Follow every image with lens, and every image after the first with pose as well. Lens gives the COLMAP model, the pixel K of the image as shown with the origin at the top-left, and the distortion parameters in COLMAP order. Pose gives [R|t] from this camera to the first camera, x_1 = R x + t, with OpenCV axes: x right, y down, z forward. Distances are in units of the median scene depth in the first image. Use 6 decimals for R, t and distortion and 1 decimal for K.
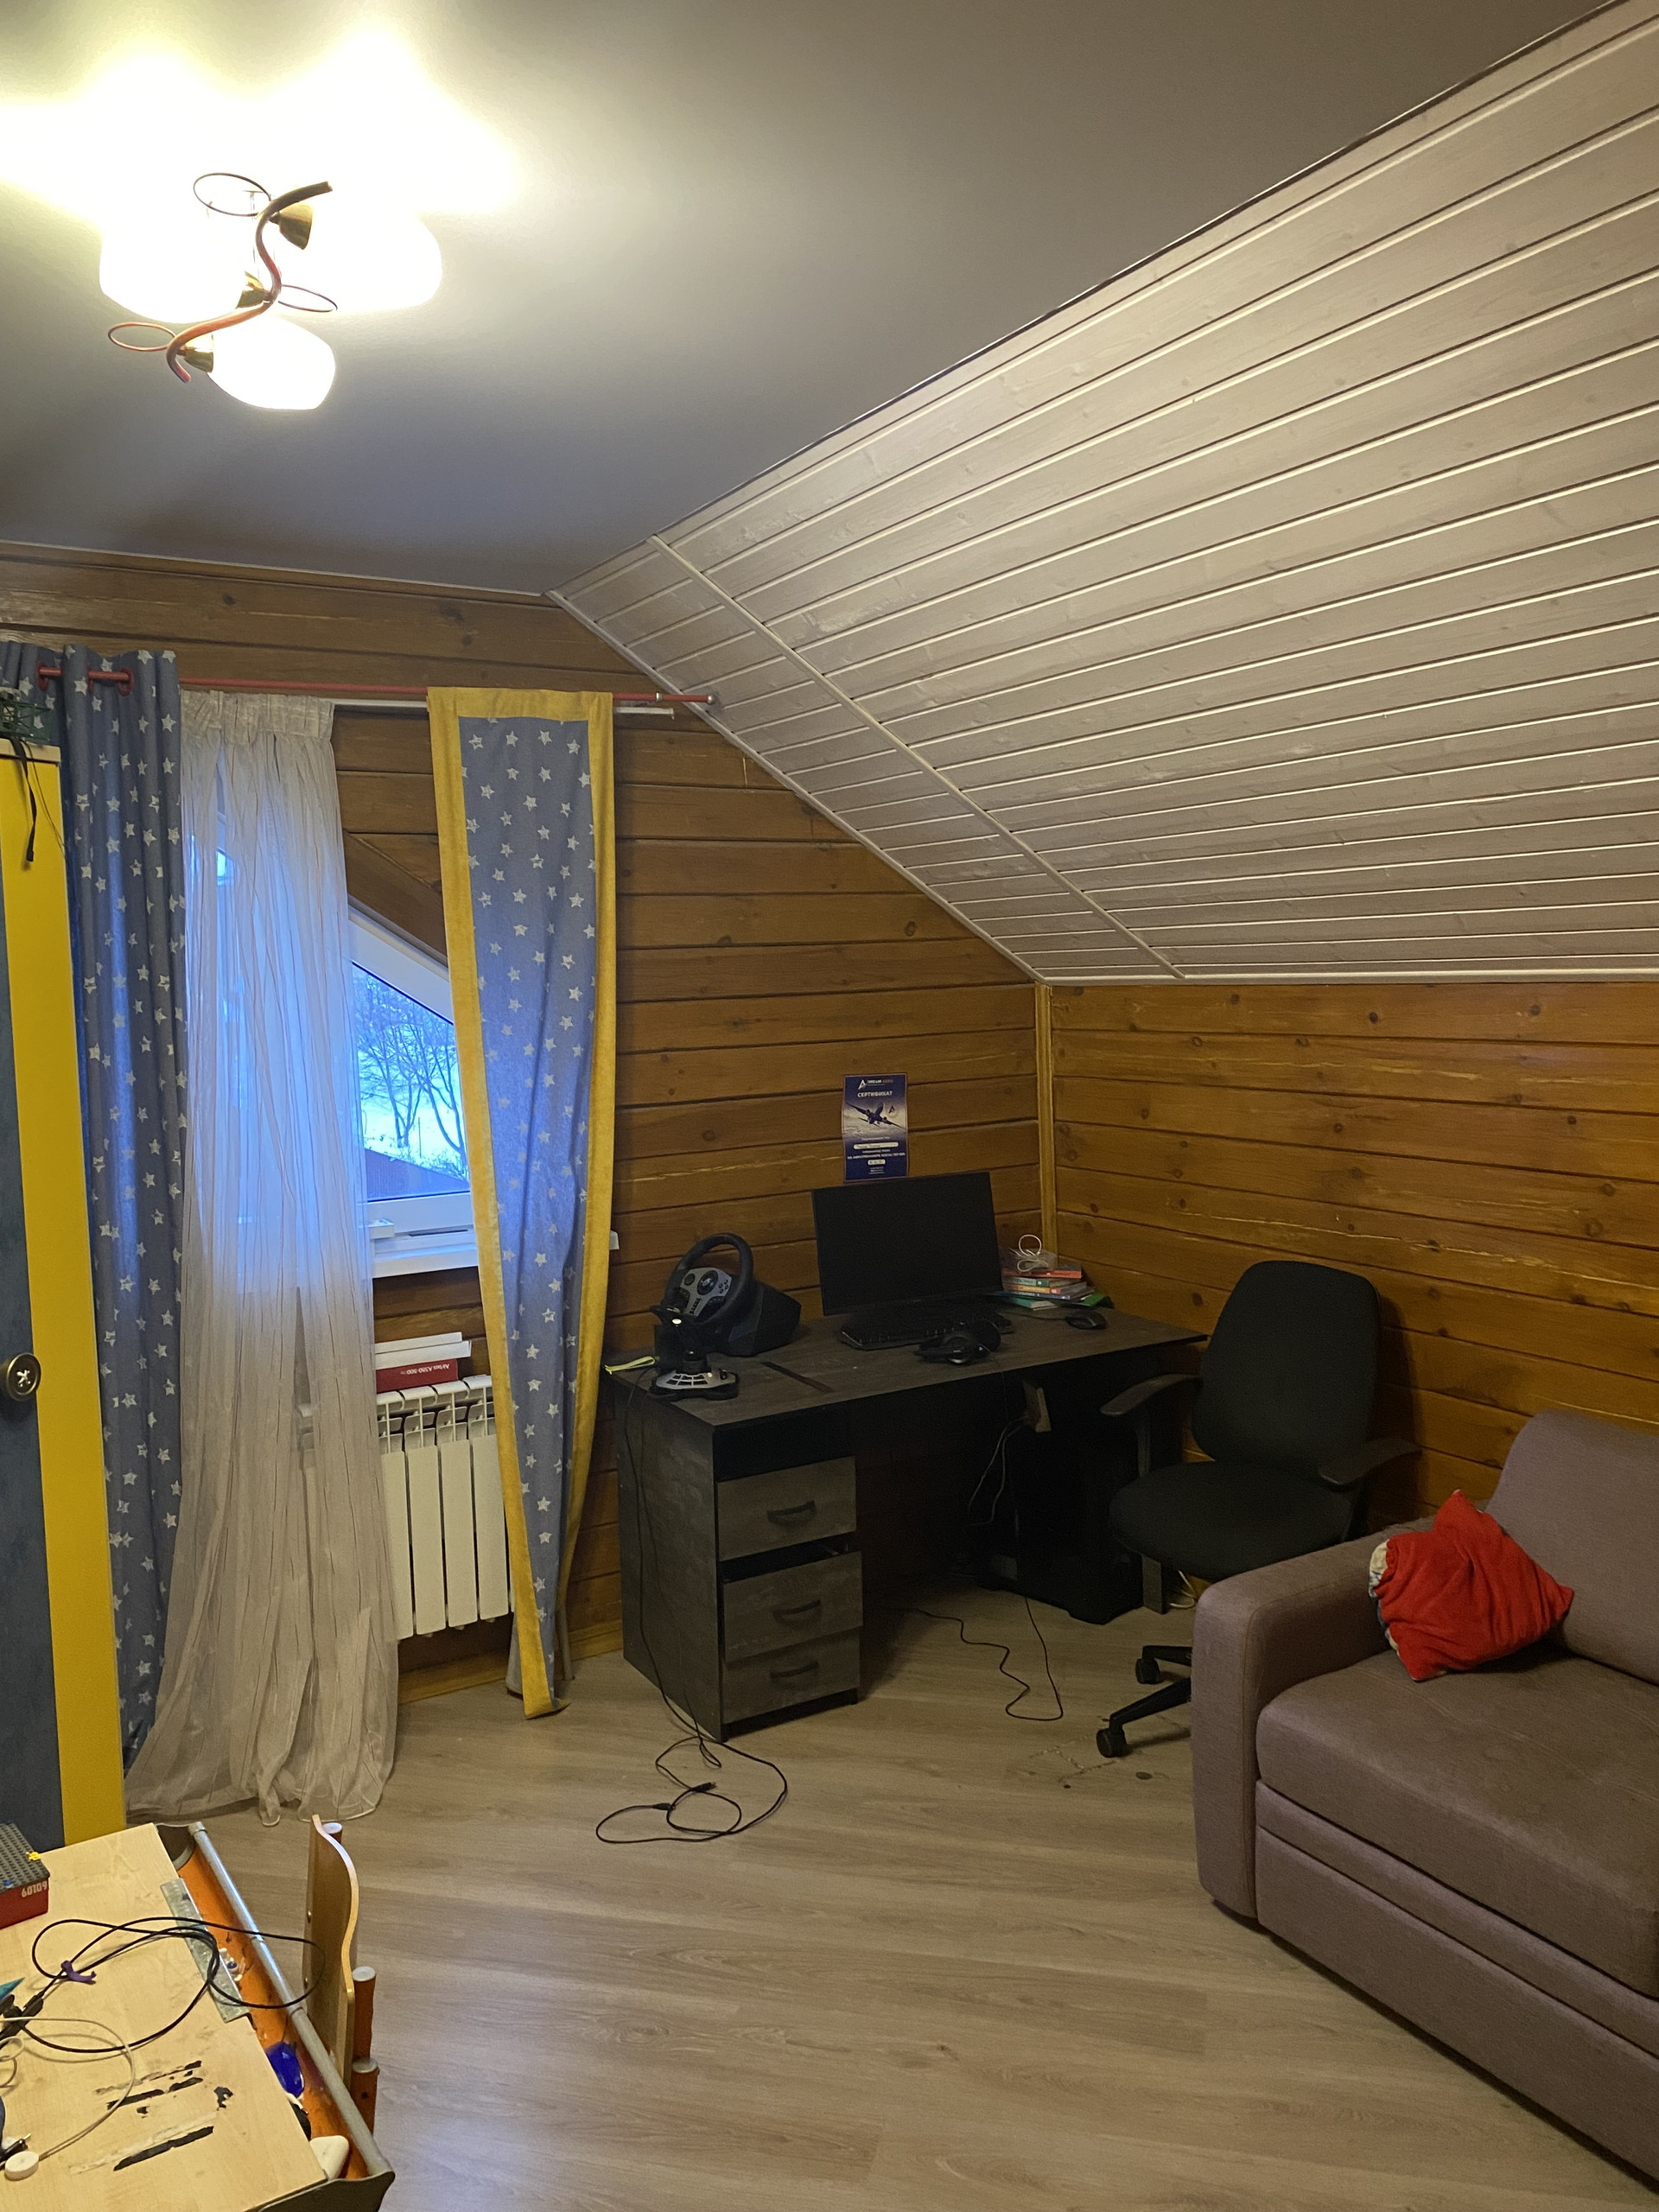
lens RADIAL K [[1657.6, 0, 829.5], [0, 1657.6, 1106.0], [0, 0, 1]] dist [0.046409, -0.090530]
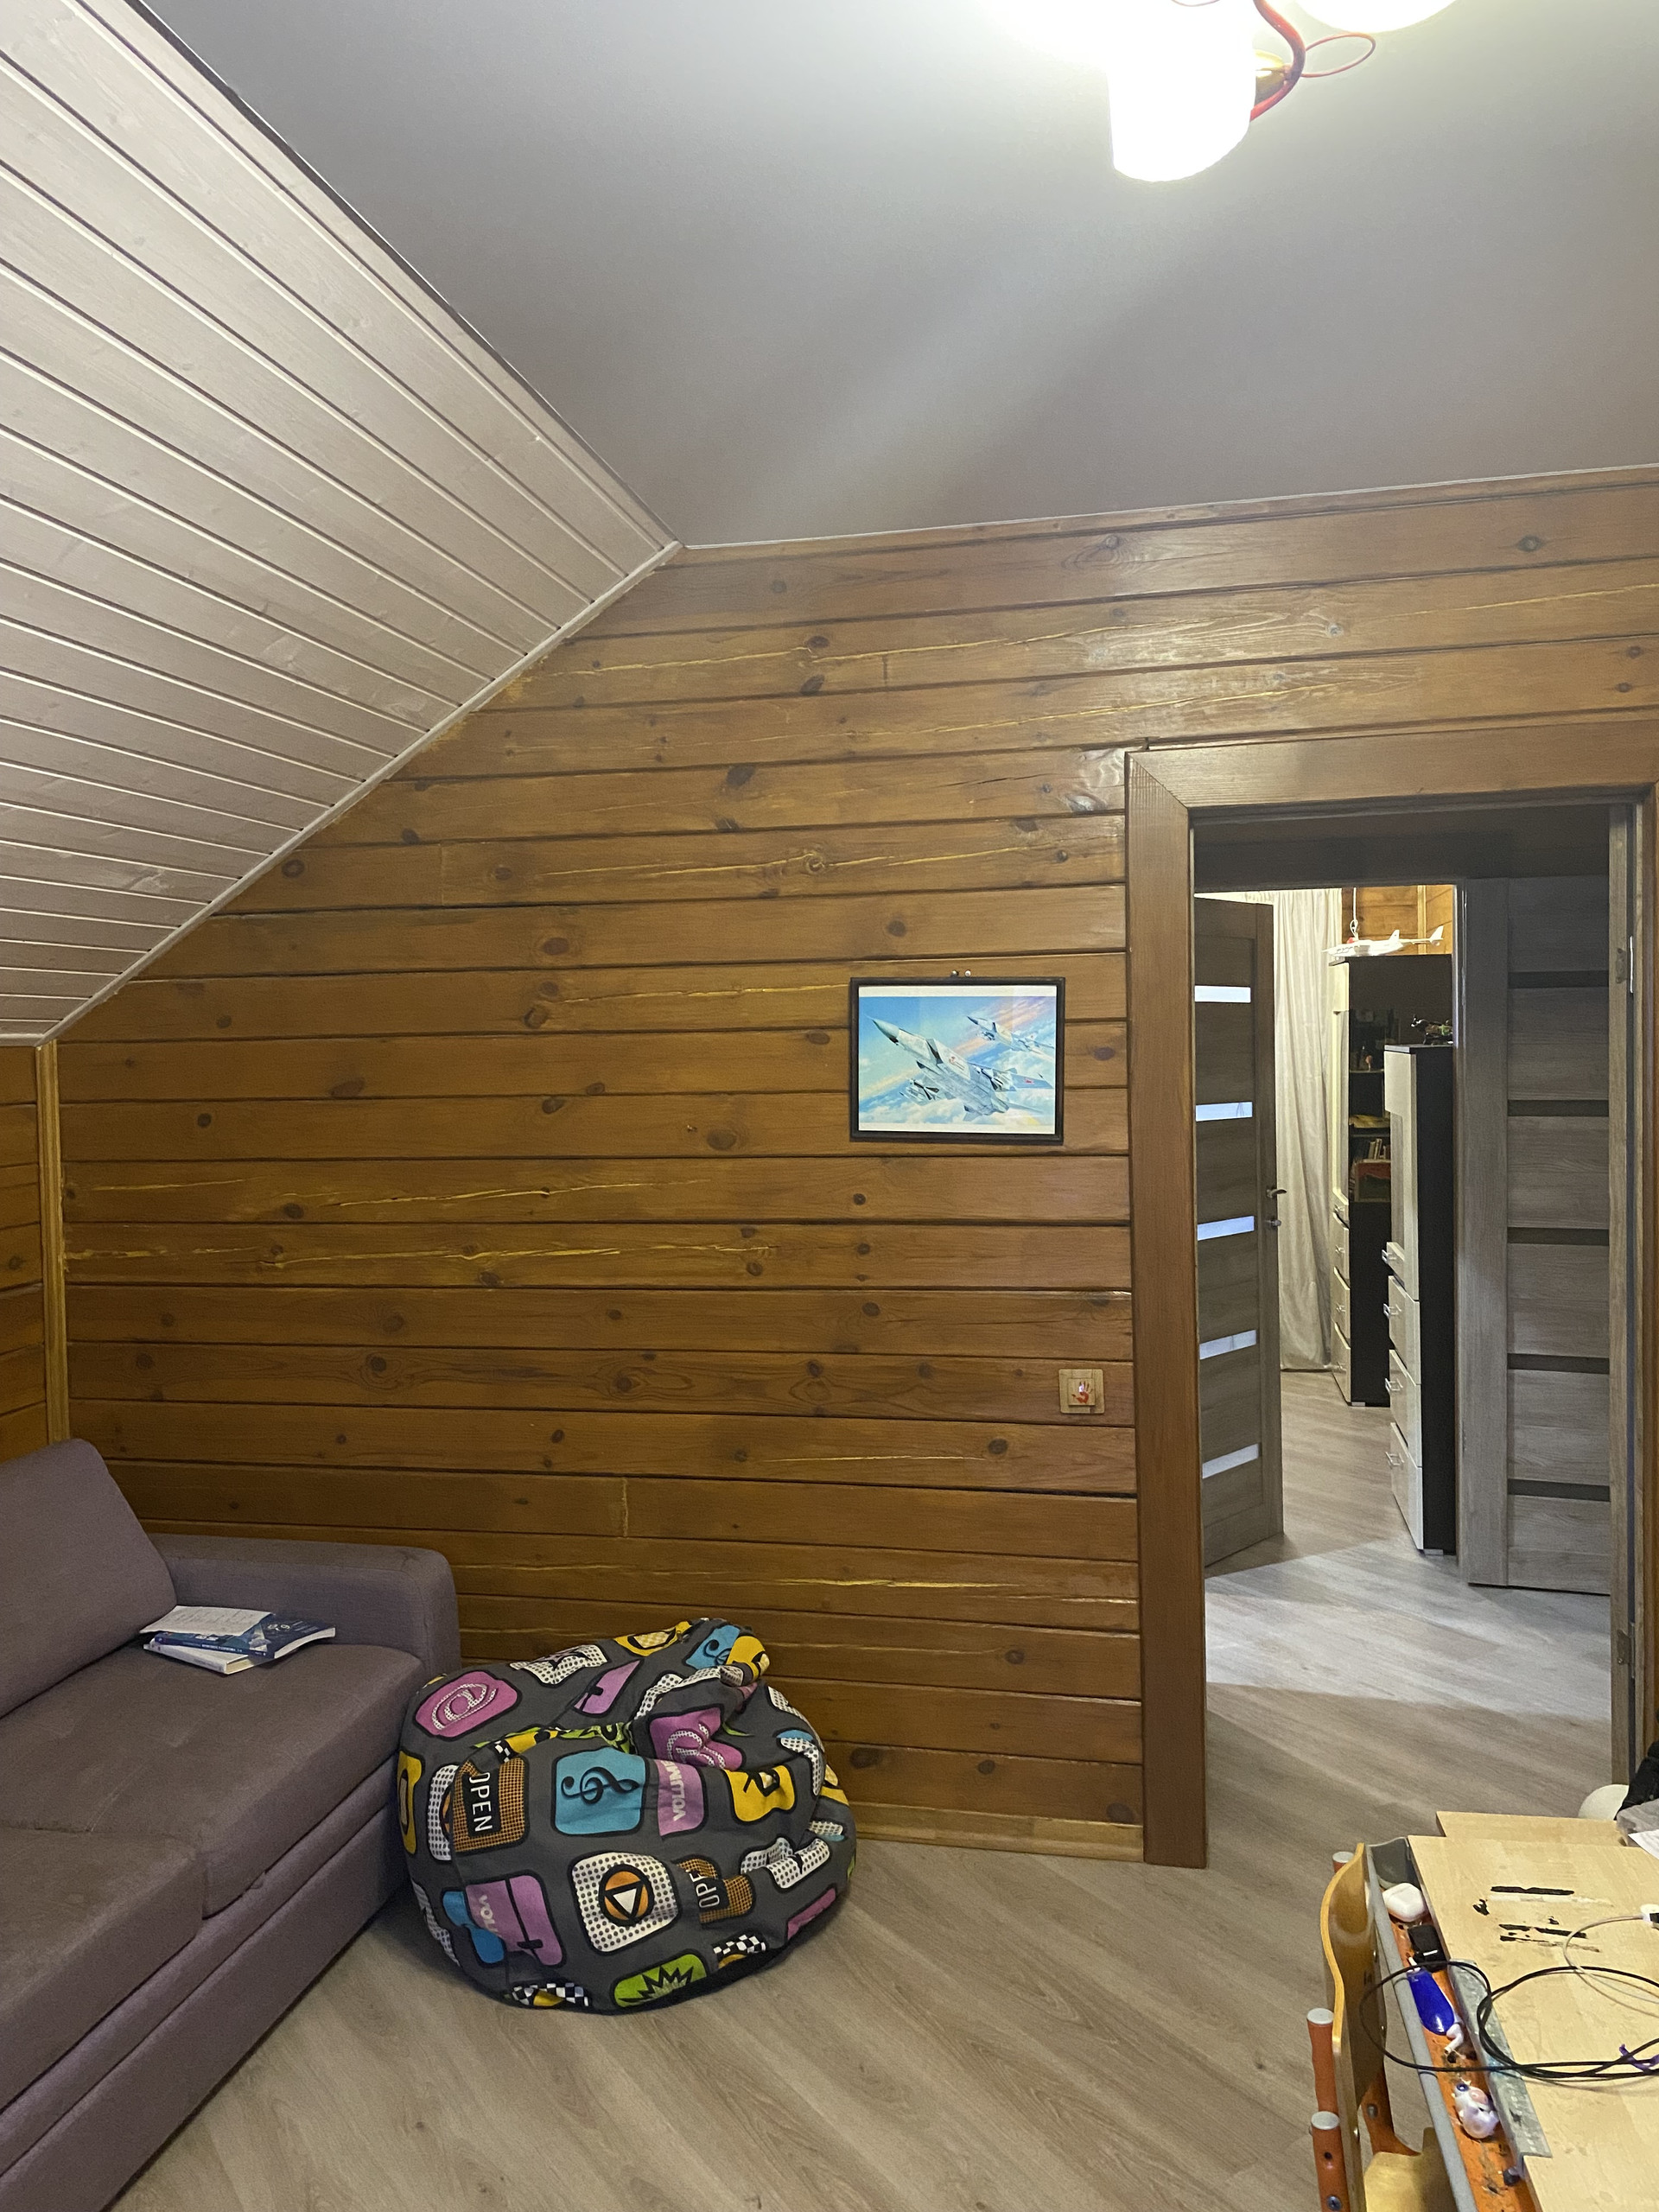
lens RADIAL K [[1657.6, 0, 829.5], [0, 1657.6, 1106.0], [0, 0, 1]] dist [0.046409, -0.090530]
pose [[-0.732840, 0.016489, 0.680201, -0.811789], [0.089054, 0.993431, 0.071863, -0.077985], [-0.674548, 0.113239, -0.729494, 2.042766]]
